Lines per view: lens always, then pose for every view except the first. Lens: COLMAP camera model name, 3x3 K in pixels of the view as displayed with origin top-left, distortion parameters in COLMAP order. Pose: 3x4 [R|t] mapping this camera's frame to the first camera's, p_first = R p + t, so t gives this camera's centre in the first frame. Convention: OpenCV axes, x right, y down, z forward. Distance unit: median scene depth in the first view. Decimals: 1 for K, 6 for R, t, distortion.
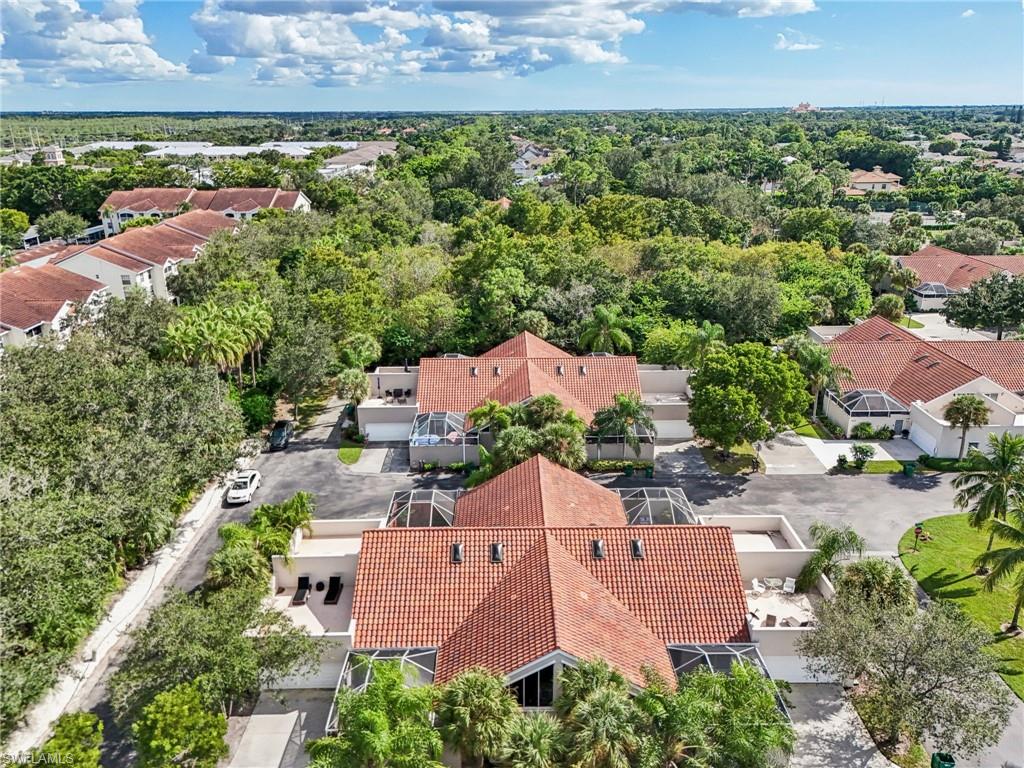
lens RADIAL K [[764.7, 0, 512.0], [0, 764.7, 384.0], [0, 0, 1]] dist [0.070948, -0.076234]
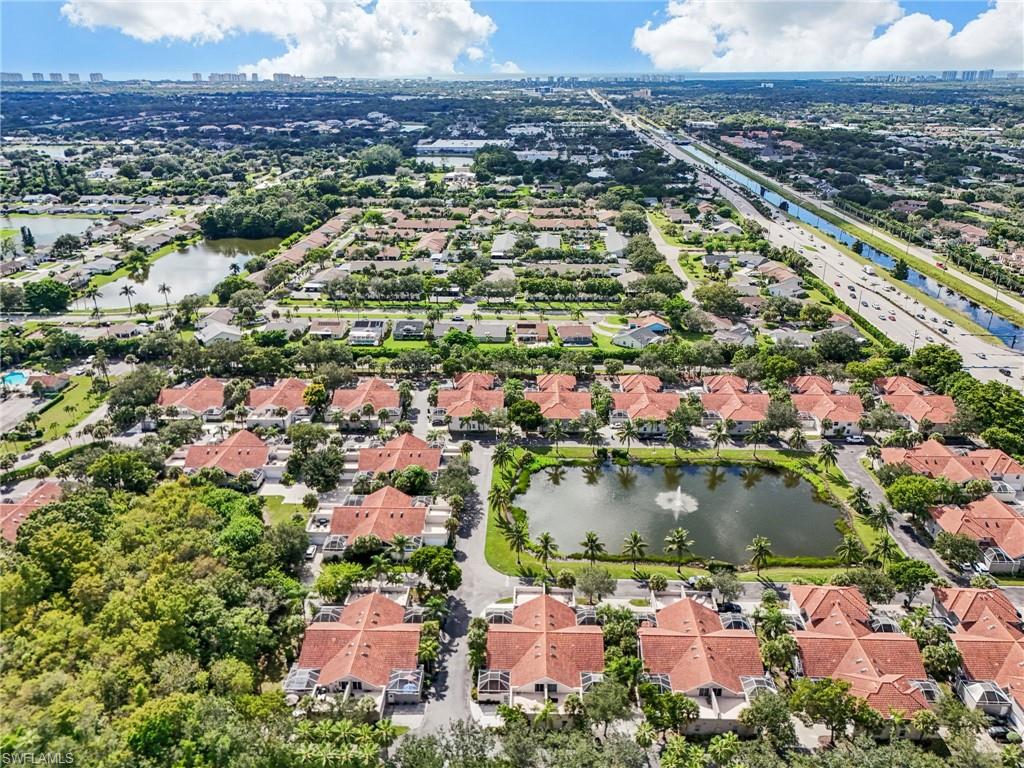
lens RADIAL K [[764.7, 0, 512.0], [0, 764.7, 384.0], [0, 0, 1]] dist [0.070948, -0.076234]
pose [[0.035670, -0.381339, 0.923747, -1.646497], [0.340045, 0.873812, 0.347595, -1.214497], [-0.939732, 0.301717, 0.160842, 0.217844]]
